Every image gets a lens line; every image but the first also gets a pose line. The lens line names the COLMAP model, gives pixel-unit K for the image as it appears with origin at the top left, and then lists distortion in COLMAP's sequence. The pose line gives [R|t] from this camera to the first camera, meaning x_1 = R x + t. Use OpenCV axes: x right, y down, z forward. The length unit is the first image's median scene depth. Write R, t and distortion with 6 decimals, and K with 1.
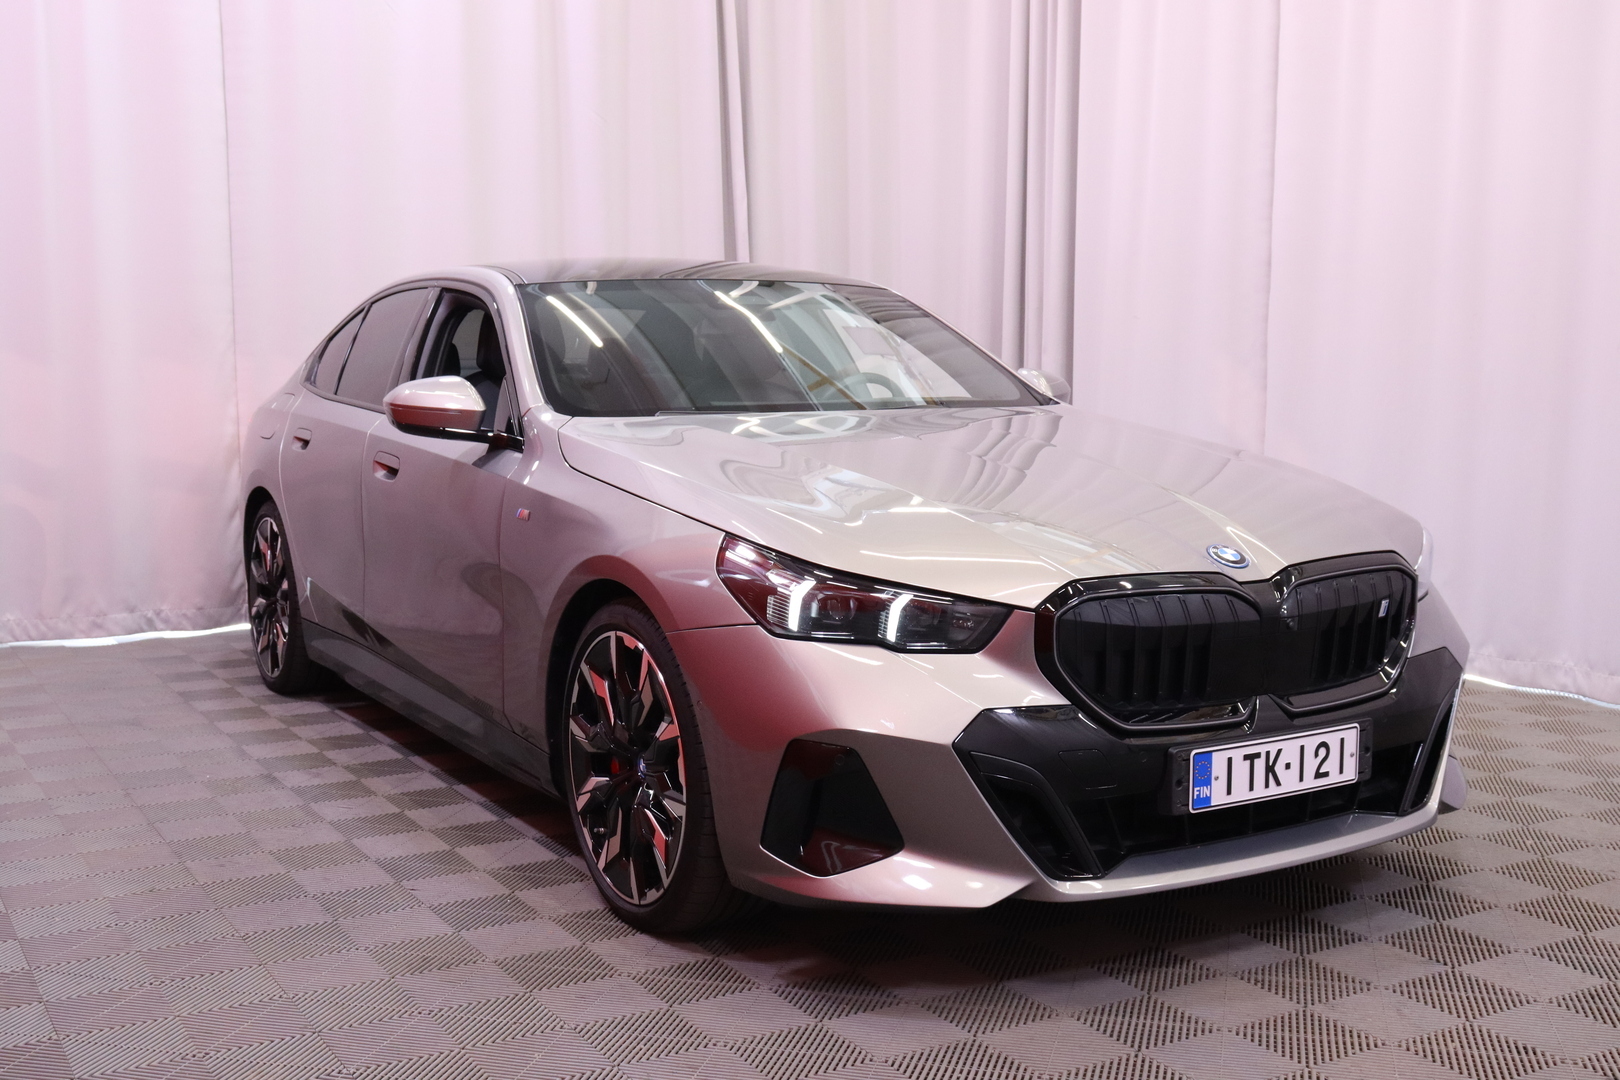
lens RADIAL K [[1735.0, 0, 810.0], [0, 1735.0, 540.0], [0, 0, 1]] dist [-0.007936, -0.006359]
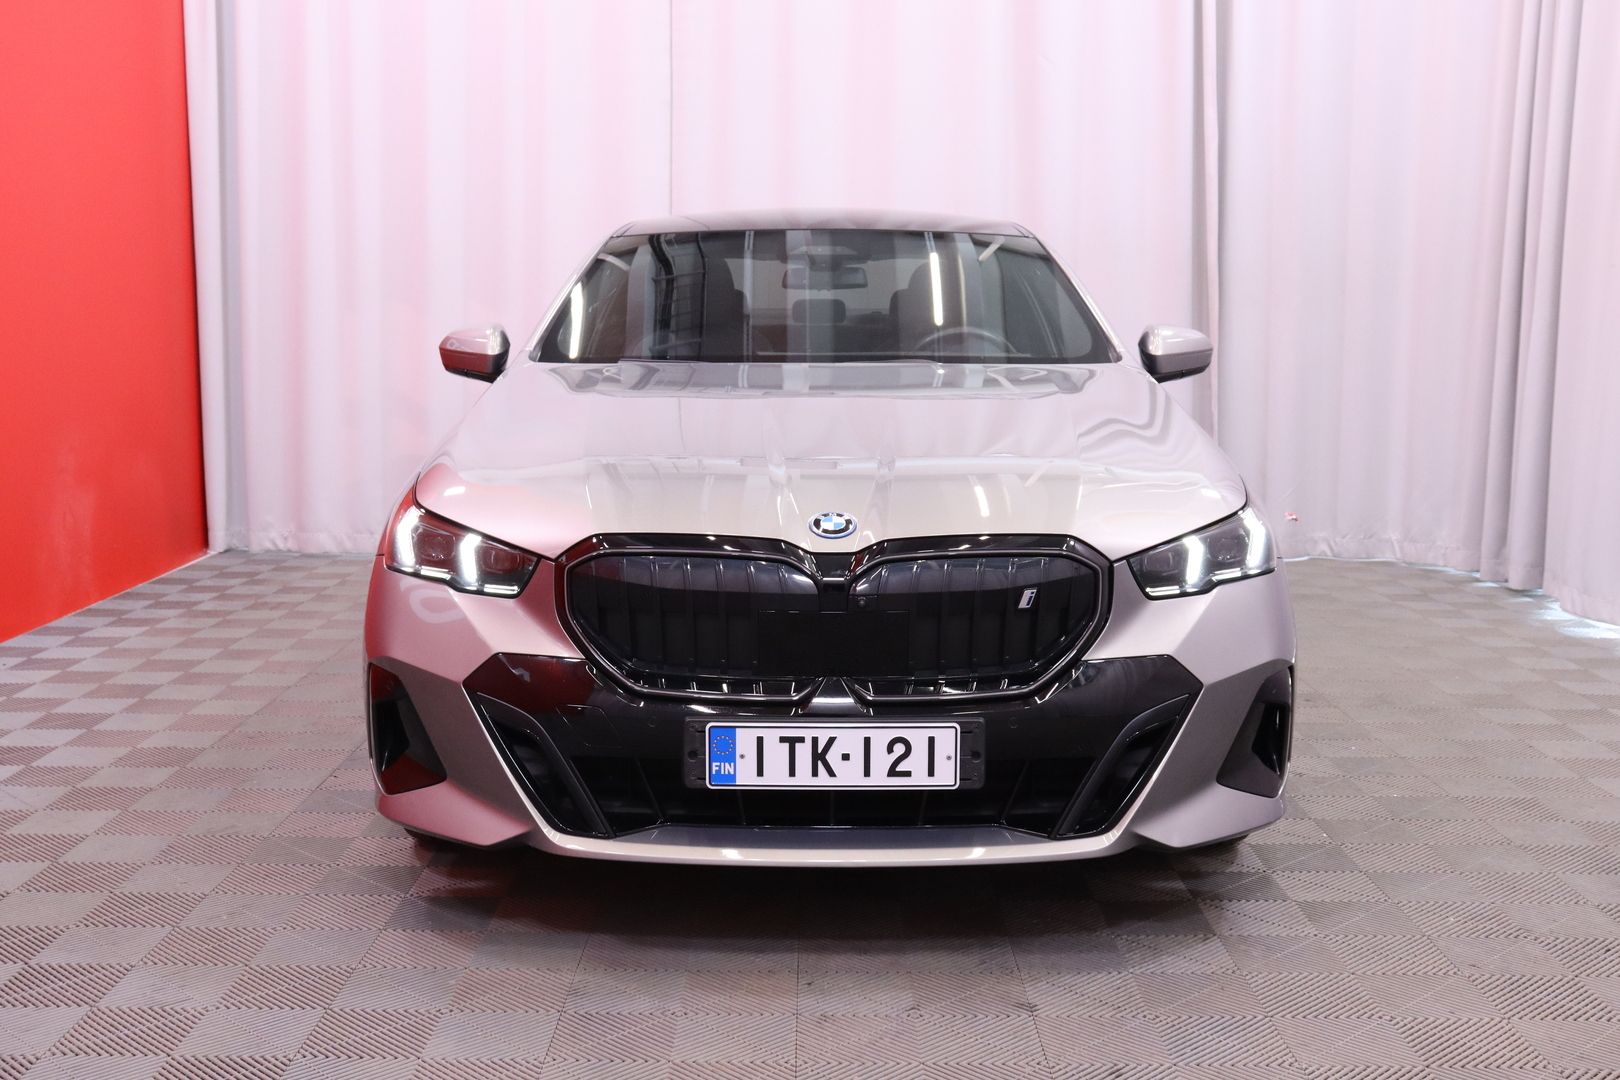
lens RADIAL K [[1844.6, 0, 810.0], [0, 1844.6, 540.0], [0, 0, 1]] dist [-0.058777, 0.013162]
pose [[0.855532, 0.071599, -0.512776, 0.758236], [-0.062034, 0.997433, 0.035773, -0.017802], [0.514021, 0.001205, 0.857777, 0.156195]]
